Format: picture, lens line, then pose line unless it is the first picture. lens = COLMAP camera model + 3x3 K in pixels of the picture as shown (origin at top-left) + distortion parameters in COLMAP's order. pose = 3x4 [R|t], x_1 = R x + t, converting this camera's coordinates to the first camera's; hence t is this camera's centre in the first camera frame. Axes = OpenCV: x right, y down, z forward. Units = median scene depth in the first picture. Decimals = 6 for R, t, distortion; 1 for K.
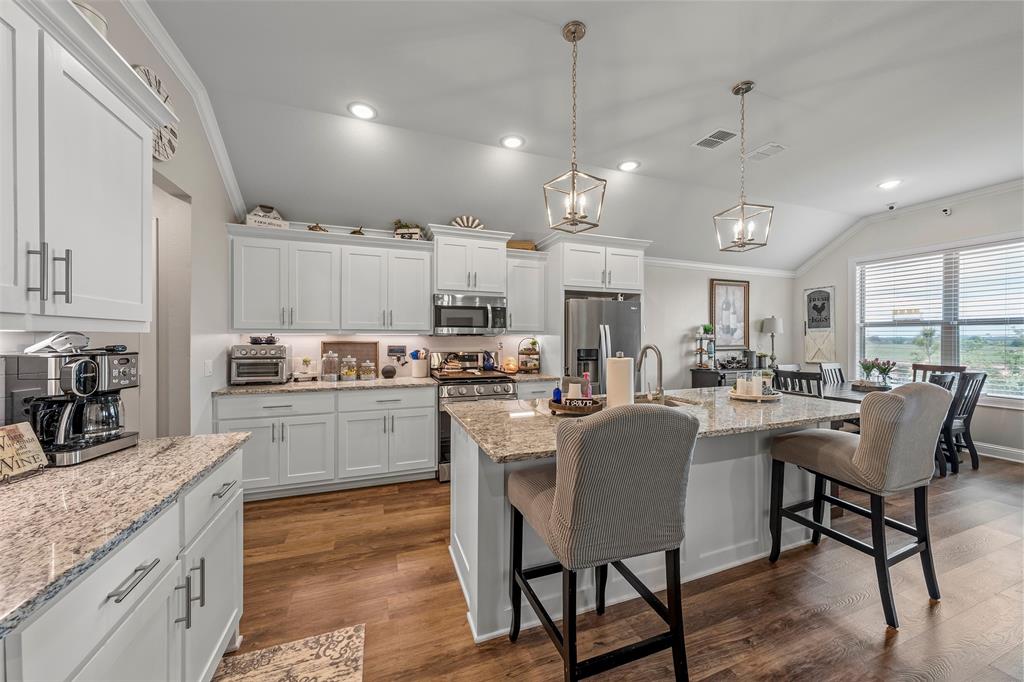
lens RADIAL K [[362.4, 0, 510.4], [0, 362.4, 337.0], [0, 0, 1]] dist [-0.001758, -0.000042]
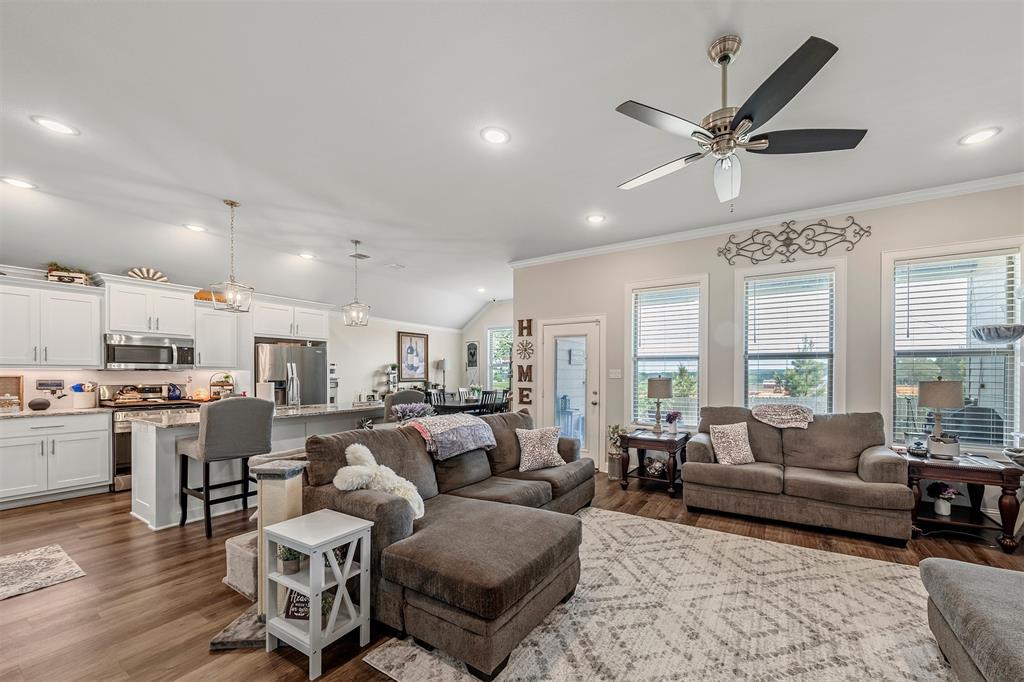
lens RADIAL K [[383.8, 0, 564.2], [0, 383.8, 376.7], [0, 0, 1]] dist [-0.000437, 0.000019]
pose [[0.763224, -0.005457, 0.646111, 0.102106], [-0.000484, 0.999959, 0.009018, 0.004808], [-0.646134, -0.007195, 0.763190, -0.786498]]
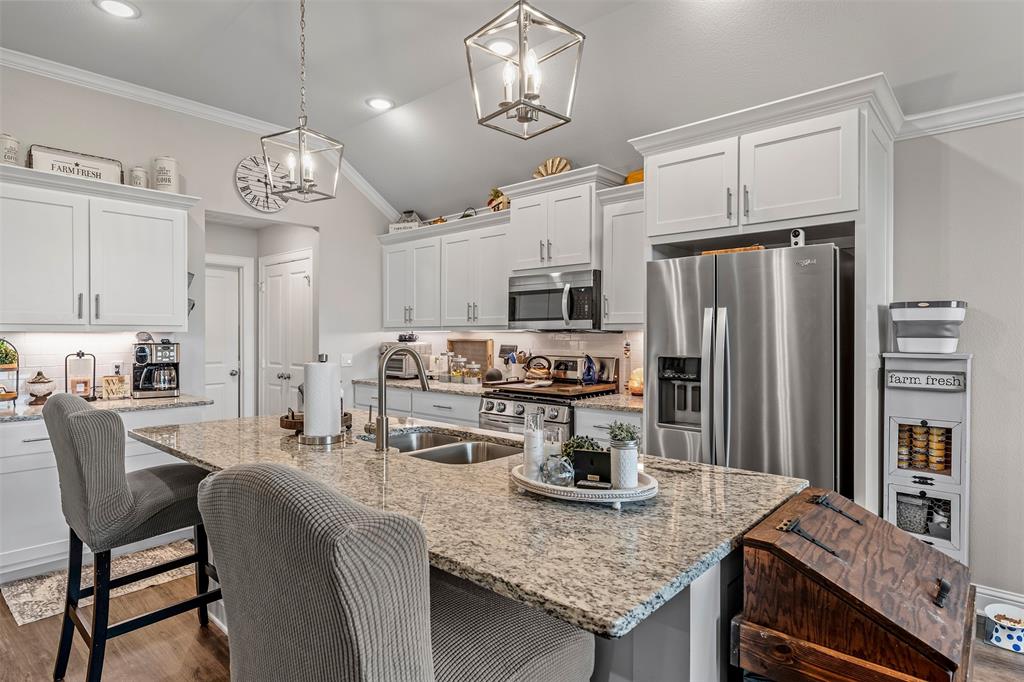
lens RADIAL K [[543.6, 0, 510.7], [0, 543.6, 334.1], [0, 0, 1]] dist [0.000821, 0.000439]
pose [[0.471537, -0.003145, -0.881841, 0.731615], [0.002296, 0.999995, -0.002339, 0.002671], [0.881843, -0.000922, 0.471542, 0.428540]]
